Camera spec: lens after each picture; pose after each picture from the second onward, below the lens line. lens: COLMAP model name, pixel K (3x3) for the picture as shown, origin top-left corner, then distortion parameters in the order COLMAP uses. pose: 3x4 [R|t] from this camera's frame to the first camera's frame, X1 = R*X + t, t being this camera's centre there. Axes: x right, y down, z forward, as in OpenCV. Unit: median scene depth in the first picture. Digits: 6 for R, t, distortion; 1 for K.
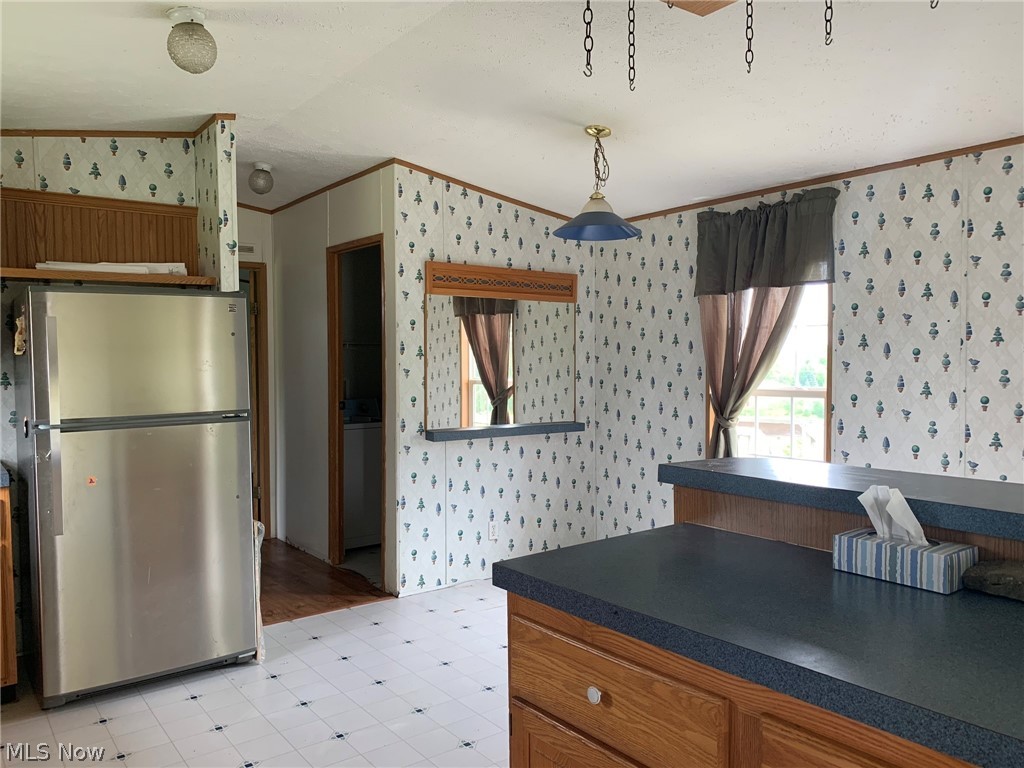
lens RADIAL K [[796.5, 0, 512.0], [0, 796.5, 384.0], [0, 0, 1]] dist [0.009064, 0.005805]
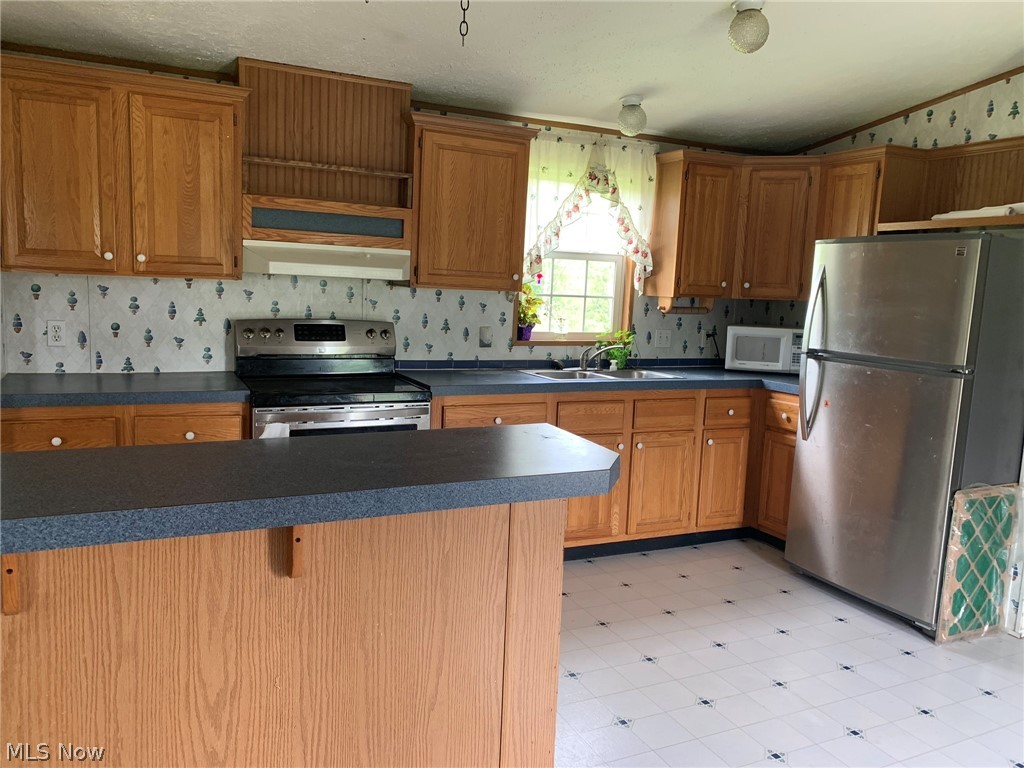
lens RADIAL K [[770.8, 0, 496.9], [0, 770.8, 381.9], [0, 0, 1]] dist [0.039969, -0.044099]
pose [[-0.202284, 0.128517, -0.970858, 0.613305], [-0.073747, 0.986538, 0.145959, -0.037093], [0.976546, 0.101122, -0.190083, 0.661065]]
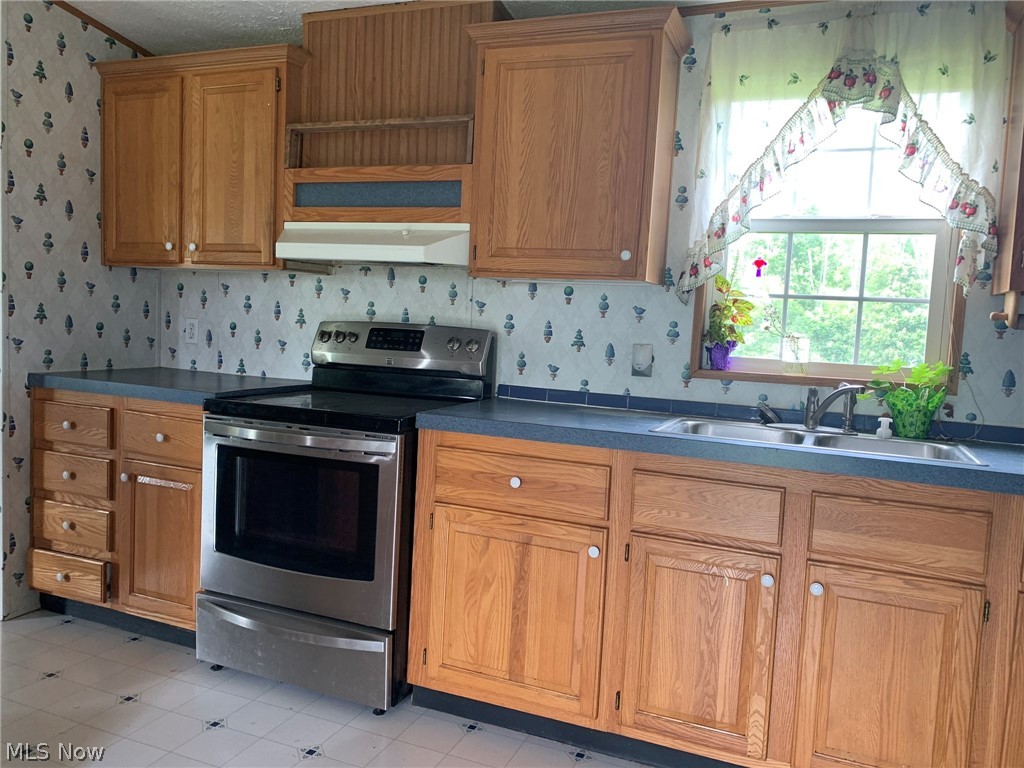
lens RADIAL K [[772.0, 0, 512.0], [0, 772.0, 384.0], [0, 0, 1]] dist [0.040247, -0.057634]
pose [[-0.852420, 0.013294, -0.522689, -0.050042], [-0.057791, 0.991156, 0.119456, 0.009851], [0.519655, 0.132034, -0.844113, 0.992149]]
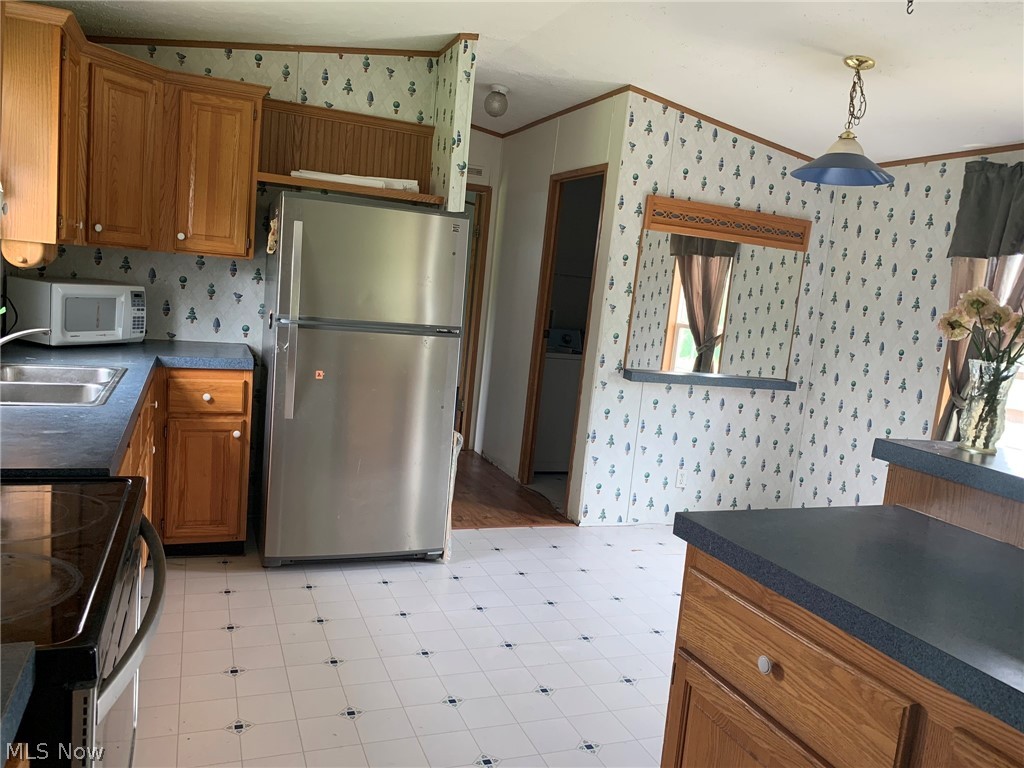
lens RADIAL K [[780.8, 0, 512.0], [0, 780.8, 384.0], [0, 0, 1]] dist [0.037514, -0.055448]
pose [[0.959647, 0.133526, -0.247483, -0.000569], [-0.112797, 0.988951, 0.096191, -0.000044], [0.257592, -0.064394, 0.964106, 0.025478]]
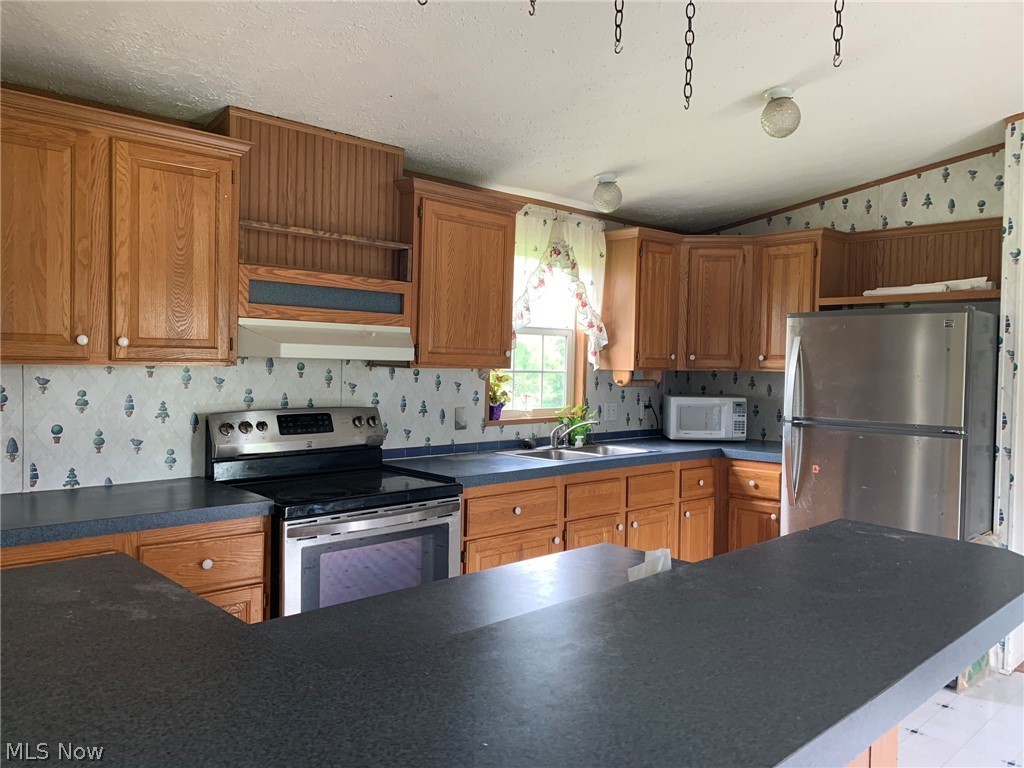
lens RADIAL K [[772.3, 0, 493.0], [0, 772.3, 380.7], [0, 0, 1]] dist [0.072936, -0.109011]
pose [[0.100984, 0.039710, -0.994095, 0.550023], [-0.055781, 0.997857, 0.034194, -0.024733], [0.993323, 0.051998, 0.102983, 0.335778]]
